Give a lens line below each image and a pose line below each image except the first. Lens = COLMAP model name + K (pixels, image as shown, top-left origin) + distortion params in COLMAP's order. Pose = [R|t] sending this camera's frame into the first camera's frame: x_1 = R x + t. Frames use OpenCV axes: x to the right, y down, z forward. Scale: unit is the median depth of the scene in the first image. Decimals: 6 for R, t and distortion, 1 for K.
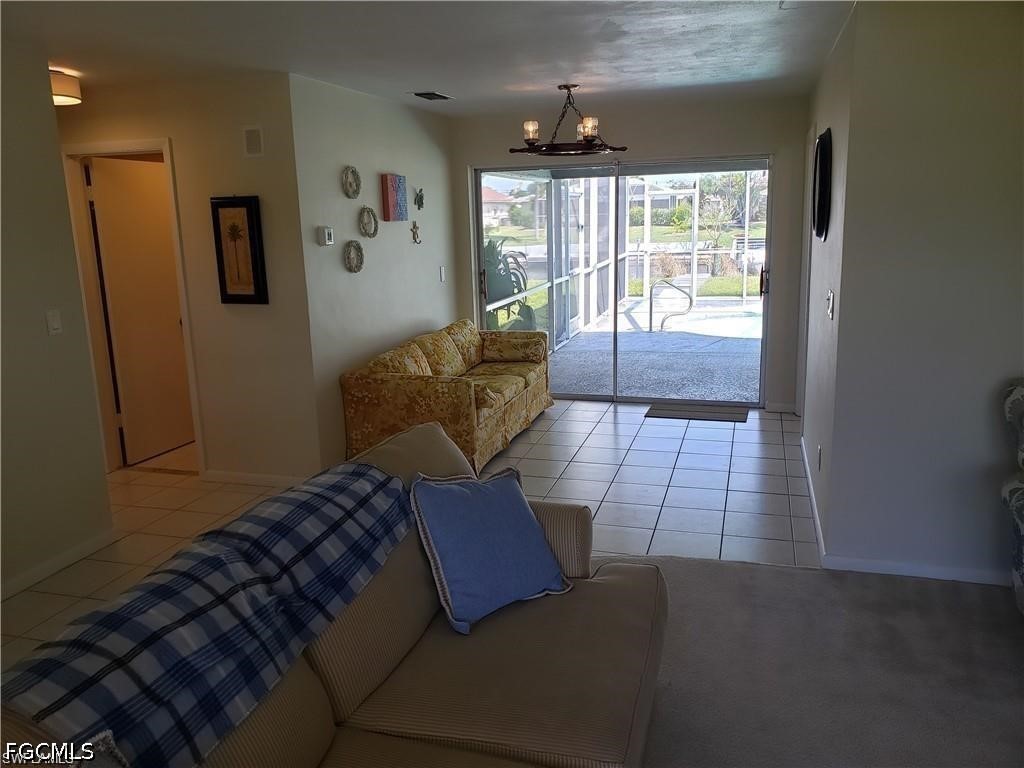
lens RADIAL K [[794.8, 0, 516.5], [0, 794.8, 386.6], [0, 0, 1]] dist [0.071566, -0.018746]
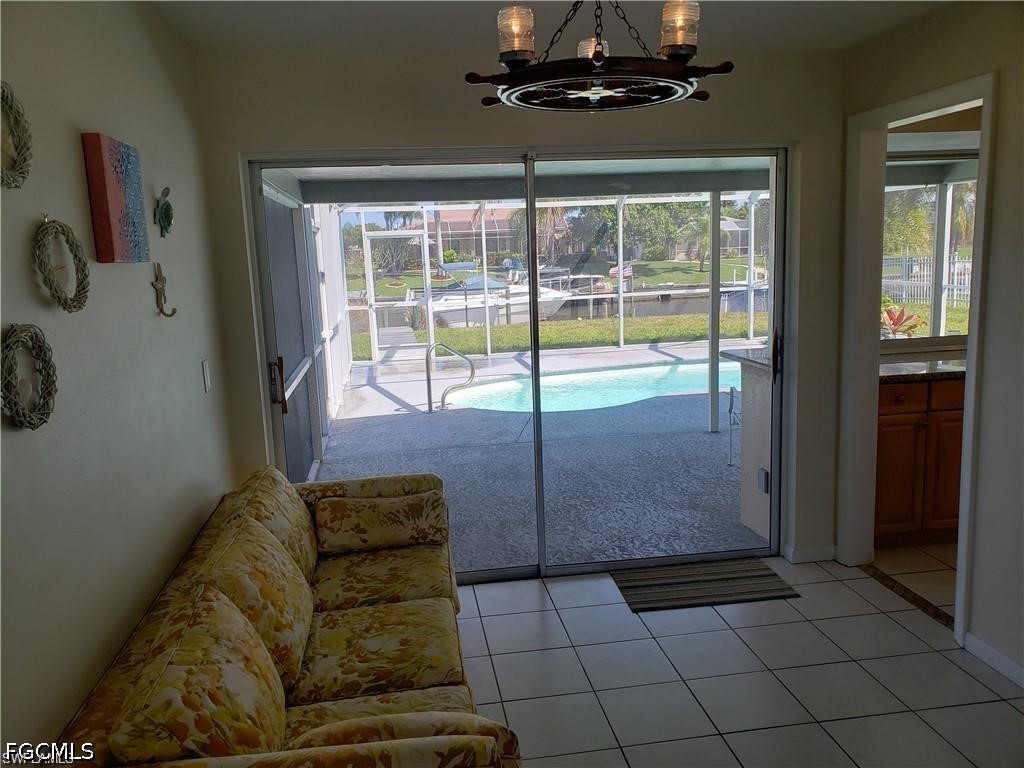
lens RADIAL K [[794.8, 0, 505.9], [0, 794.8, 379.4], [0, 0, 1]] dist [0.071566, -0.018746]
pose [[0.906522, -0.077281, 0.415025, -0.141128], [0.105575, 0.993364, -0.045632, -0.109632], [-0.408744, 0.085183, 0.908665, 0.552300]]
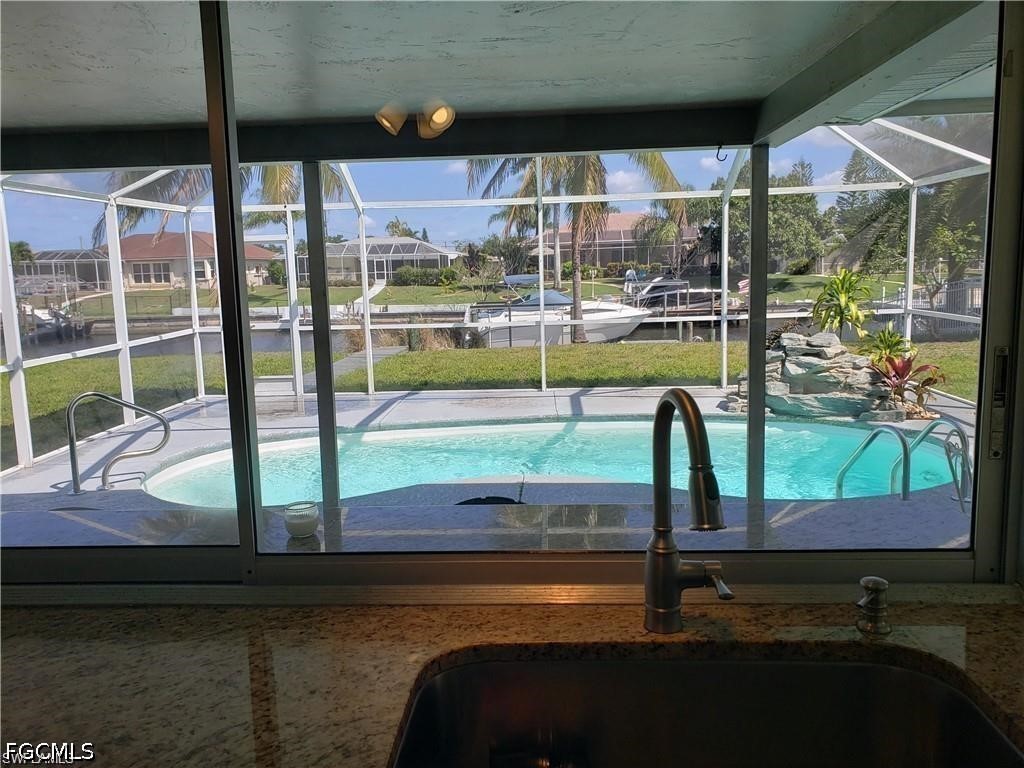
lens RADIAL K [[794.8, 0, 512.4], [0, 794.8, 381.9], [0, 0, 1]] dist [0.071566, -0.018746]
pose [[0.968157, -0.036213, 0.247709, 0.598142], [0.055221, 0.996002, -0.070221, -0.167300], [-0.244176, 0.081664, 0.966286, 0.785949]]
